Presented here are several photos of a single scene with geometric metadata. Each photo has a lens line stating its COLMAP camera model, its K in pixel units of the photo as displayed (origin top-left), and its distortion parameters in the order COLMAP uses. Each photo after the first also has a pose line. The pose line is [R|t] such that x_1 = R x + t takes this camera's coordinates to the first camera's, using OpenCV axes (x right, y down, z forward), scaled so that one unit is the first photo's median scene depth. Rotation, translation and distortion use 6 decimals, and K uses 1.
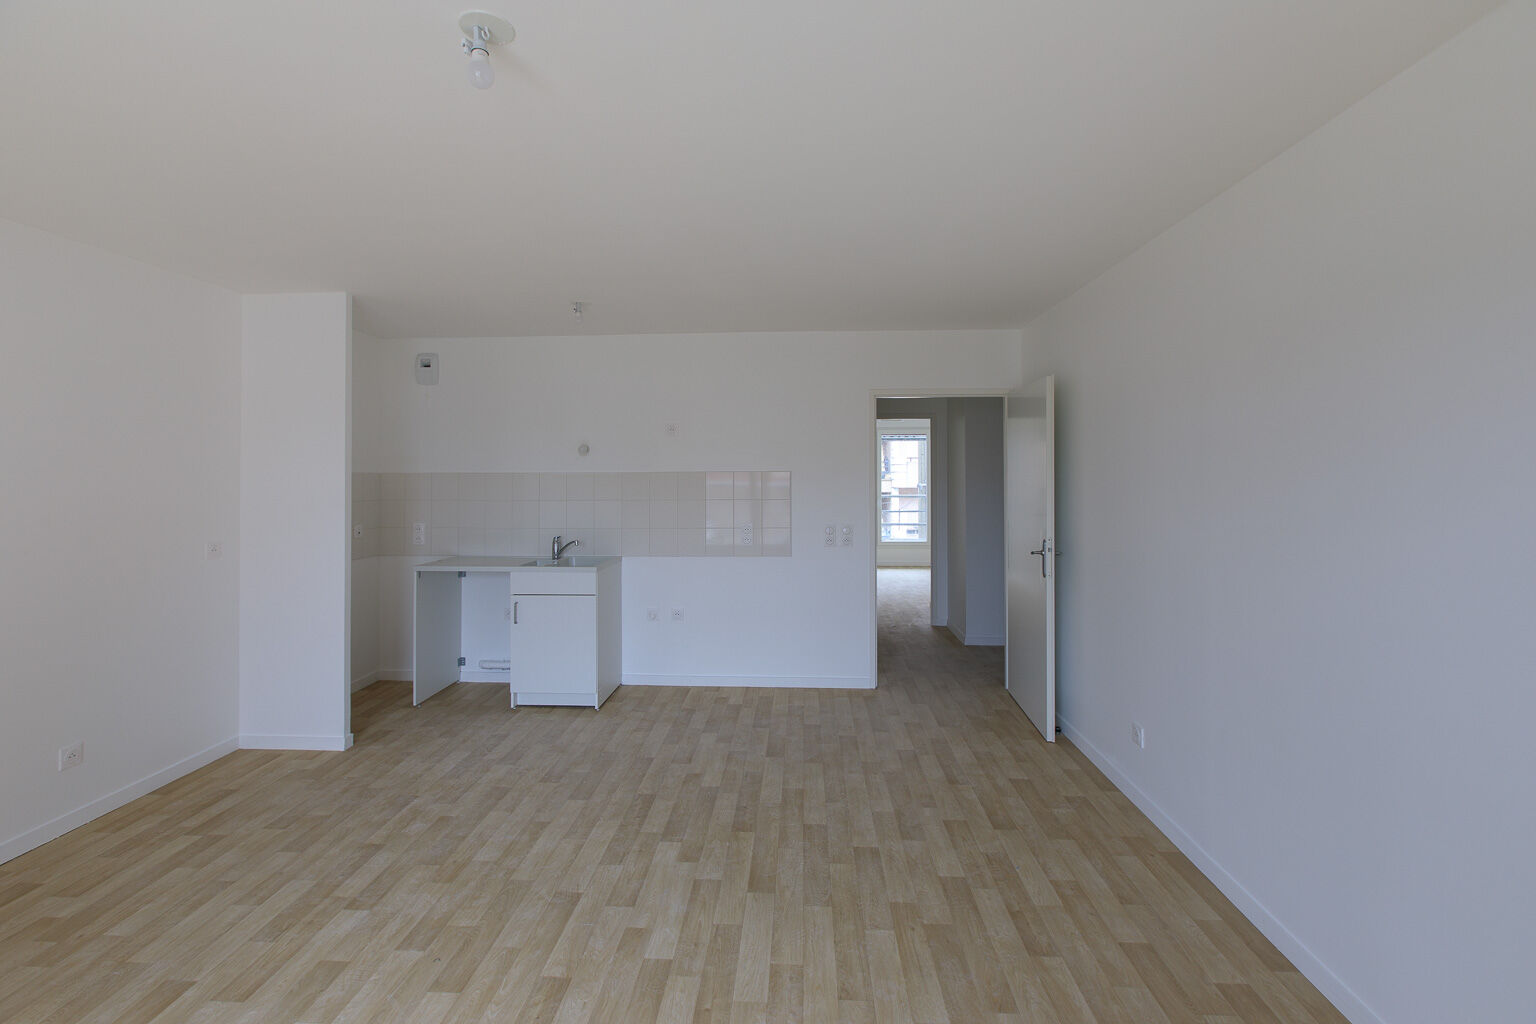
lens RADIAL K [[719.2, 0, 769.3], [0, 719.2, 486.4], [0, 0, 1]] dist [-0.047557, 0.001057]
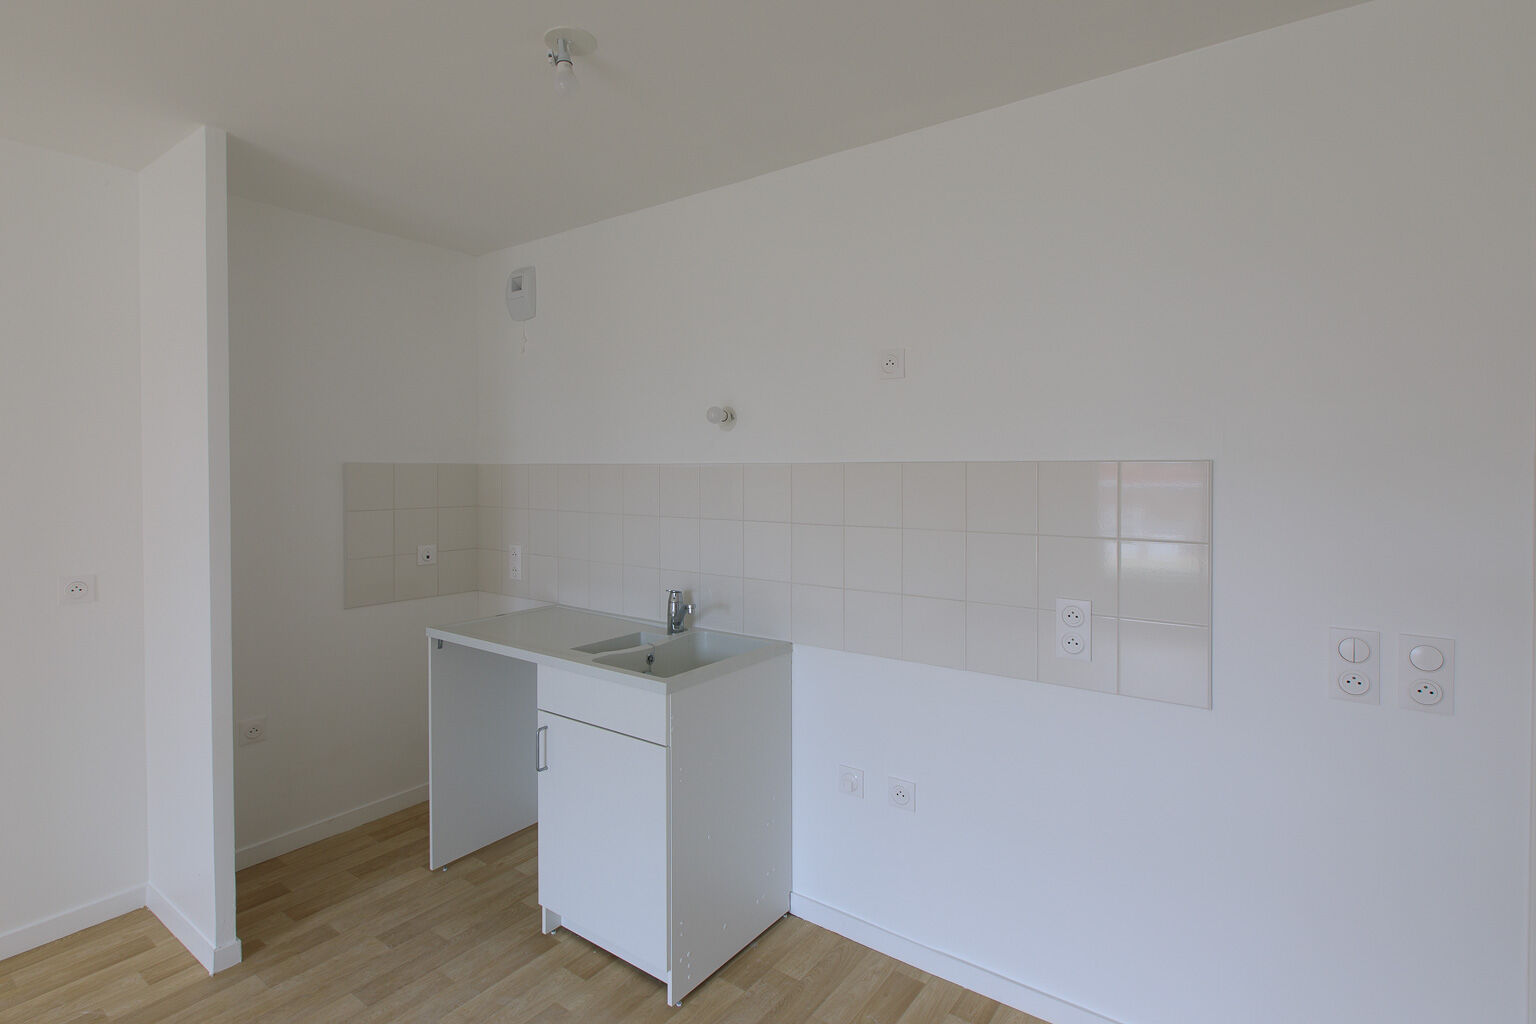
lens RADIAL K [[719.2, 0, 769.3], [0, 719.2, 486.4], [0, 0, 1]] dist [-0.047557, 0.001057]
pose [[0.839627, 0.012095, -0.543029, 0.033216], [-0.001292, 0.999794, 0.020272, -0.012921], [0.543162, -0.016319, 0.839469, 0.606194]]
